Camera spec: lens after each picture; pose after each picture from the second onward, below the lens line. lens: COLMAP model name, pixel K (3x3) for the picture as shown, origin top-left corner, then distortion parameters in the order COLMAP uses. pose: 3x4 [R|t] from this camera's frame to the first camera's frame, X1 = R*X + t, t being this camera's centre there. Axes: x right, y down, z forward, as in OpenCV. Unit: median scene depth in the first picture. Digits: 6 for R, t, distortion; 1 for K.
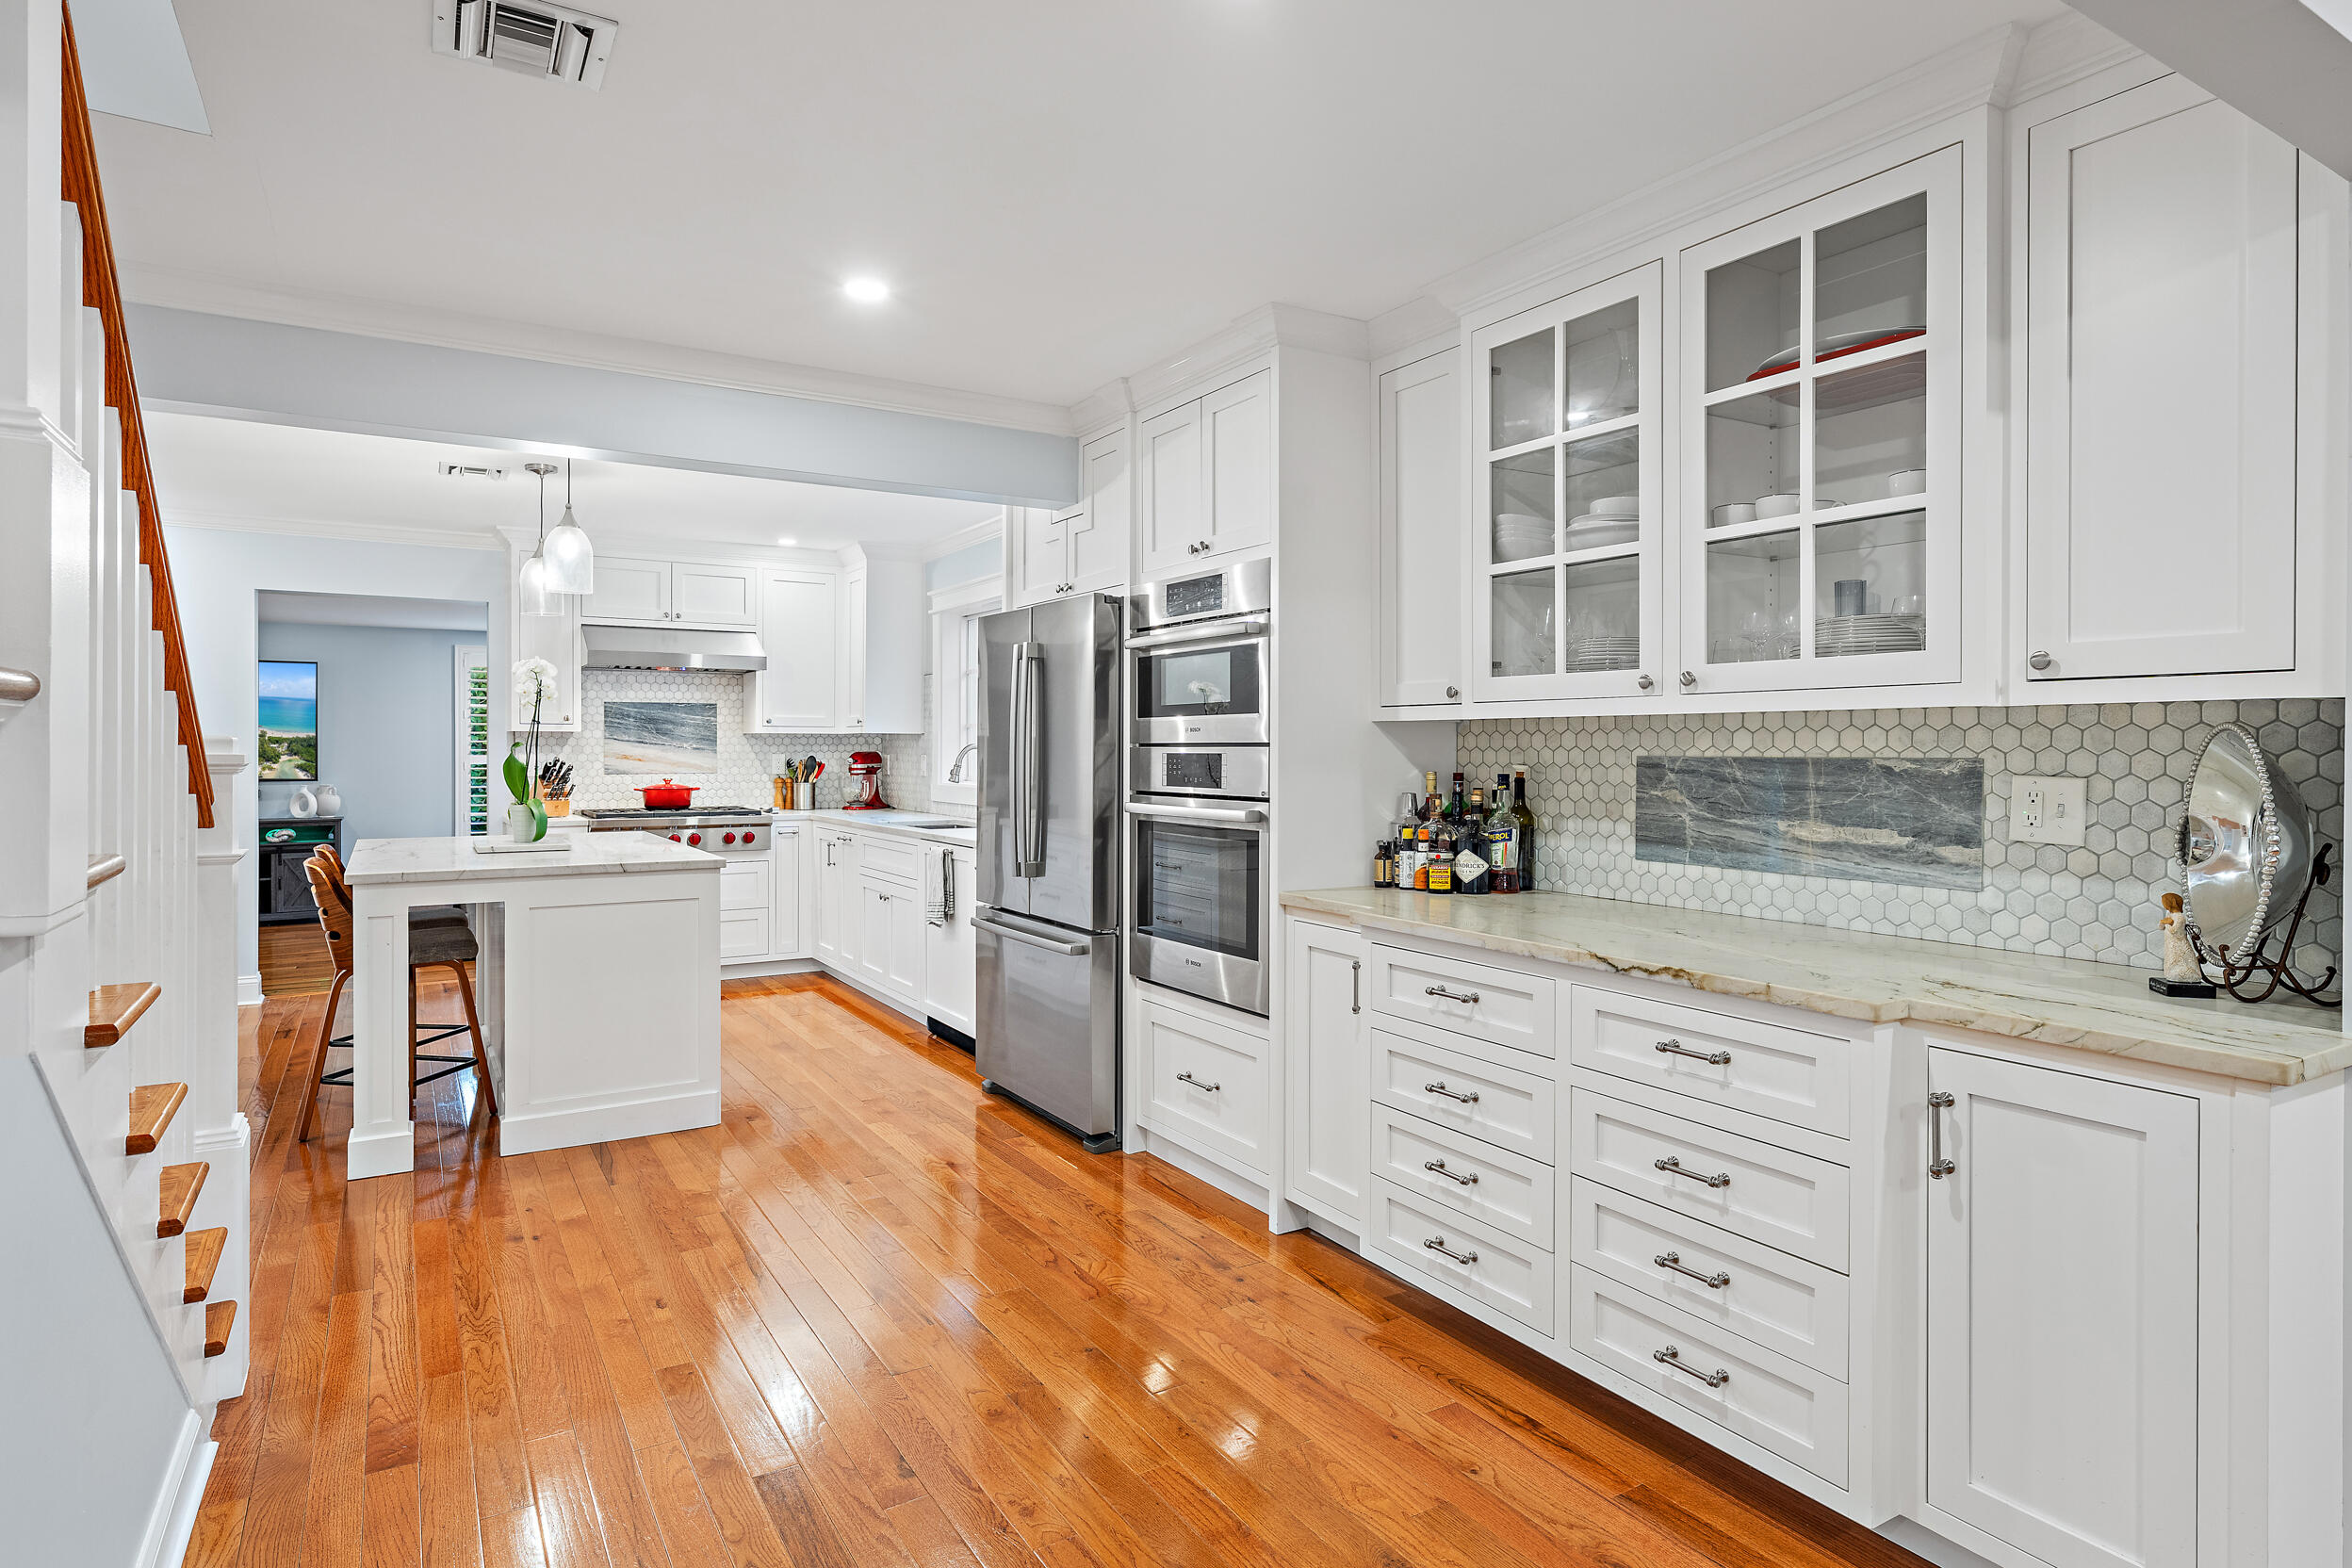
lens RADIAL K [[1278.9, 0, 1180.3], [0, 1278.9, 759.0], [0, 0, 1]] dist [0.000259, 0.000012]
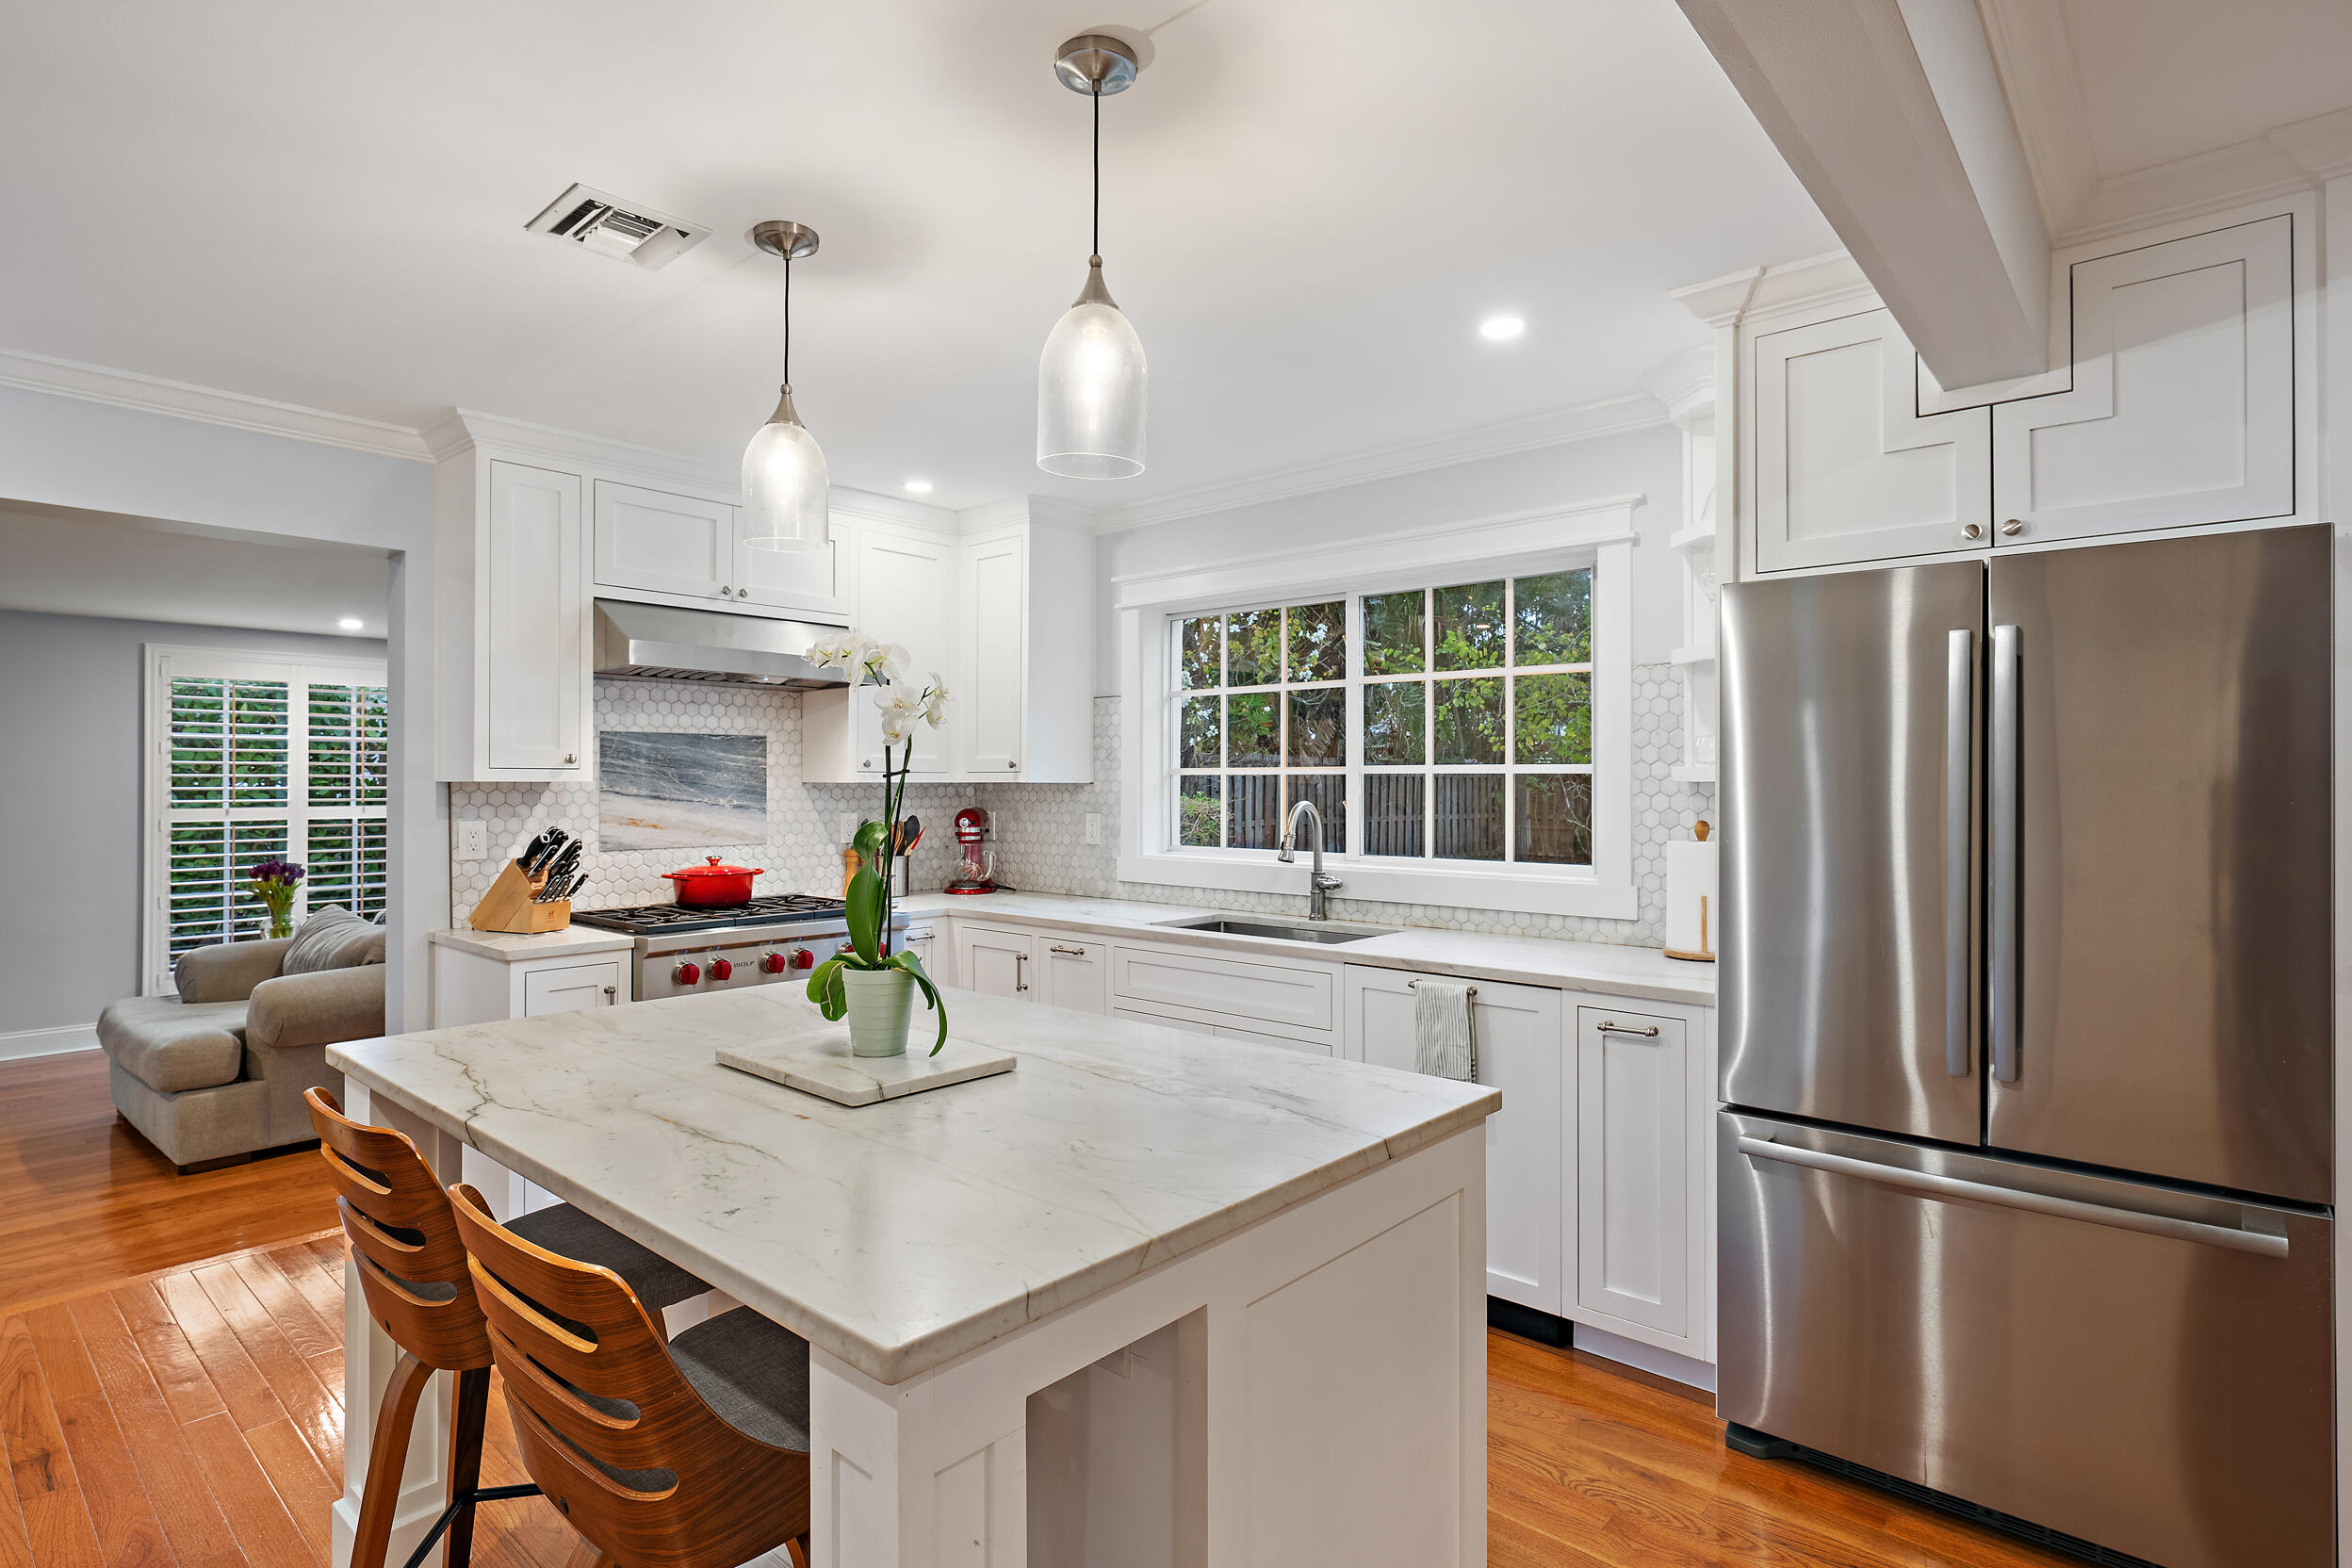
lens RADIAL K [[1183.7, 0, 1184.4], [0, 1183.7, 775.7], [0, 0, 1]] dist [0.004339, 0.001806]
pose [[0.955543, 0.000507, 0.294851, -0.343534], [0.003486, 0.999909, -0.013015, -0.015119], [-0.294831, 0.013464, 0.955455, 0.376445]]
